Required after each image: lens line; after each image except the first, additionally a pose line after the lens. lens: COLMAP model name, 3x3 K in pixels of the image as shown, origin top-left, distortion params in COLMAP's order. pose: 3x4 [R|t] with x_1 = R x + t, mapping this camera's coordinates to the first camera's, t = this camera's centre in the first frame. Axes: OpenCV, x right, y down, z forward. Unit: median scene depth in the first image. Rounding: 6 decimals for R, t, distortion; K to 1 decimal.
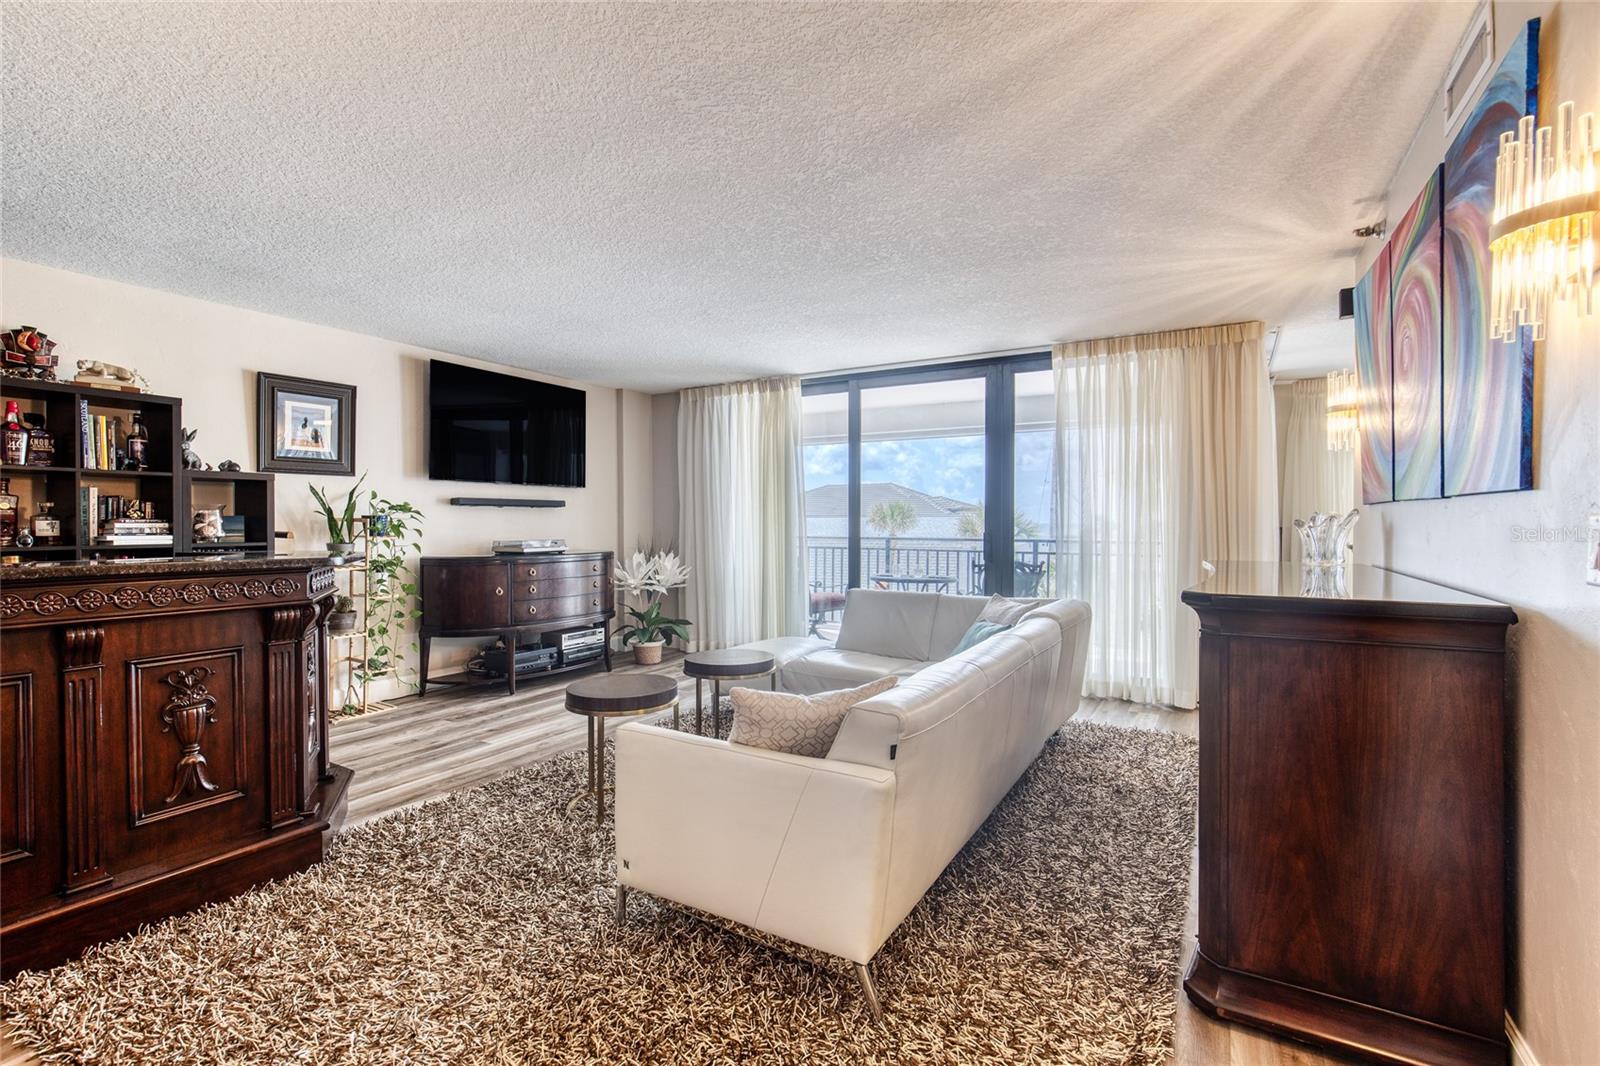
lens RADIAL K [[730.6, 0, 800.0], [0, 730.6, 533.0], [0, 0, 1]] dist [-0.019341, 0.010898]
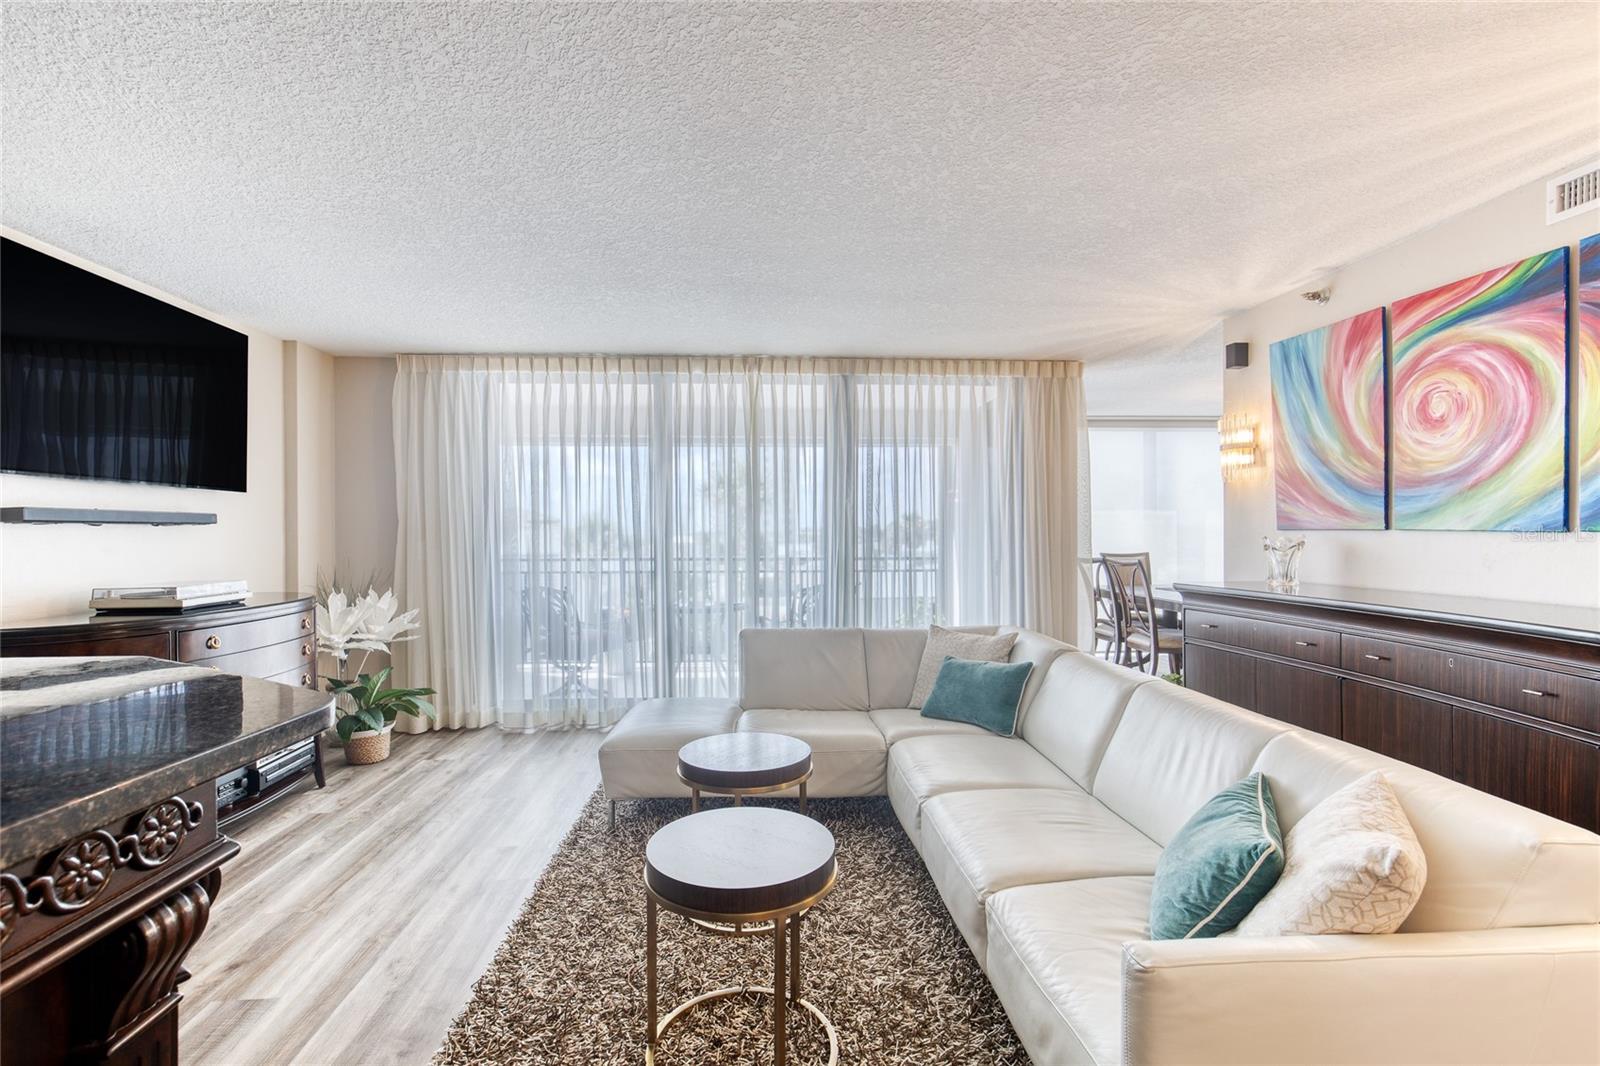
lens RADIAL K [[730.6, 0, 800.0], [0, 730.6, 533.0], [0, 0, 1]] dist [-0.019341, 0.010898]
pose [[0.827544, -0.002878, 0.561393, -0.290027], [0.011781, 0.999856, -0.012240, -0.017109], [-0.561277, 0.016743, 0.827459, 0.267917]]
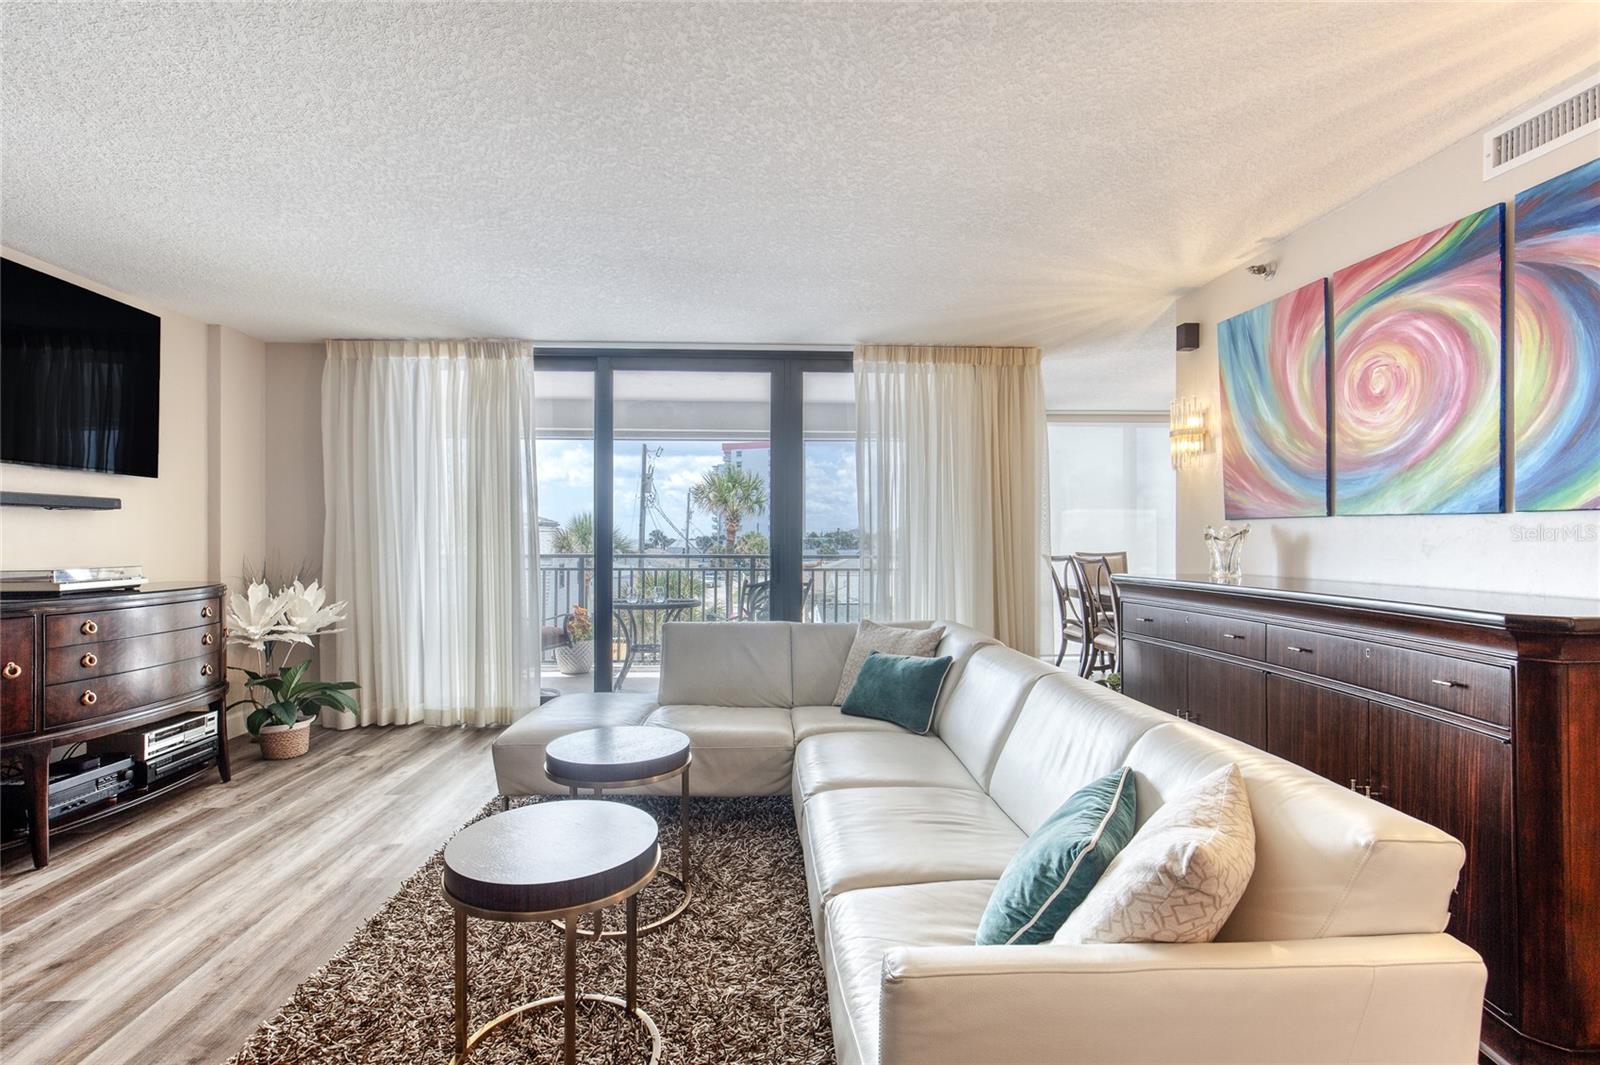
lens RADIAL K [[739.1, 0, 792.5], [0, 739.1, 536.5], [0, 0, 1]] dist [-0.018890, 0.010629]
pose [[0.837362, 0.002141, 0.546645, -0.215258], [0.007149, 0.999864, -0.014866, -0.001659], [-0.546603, 0.016356, 0.837232, 0.245640]]
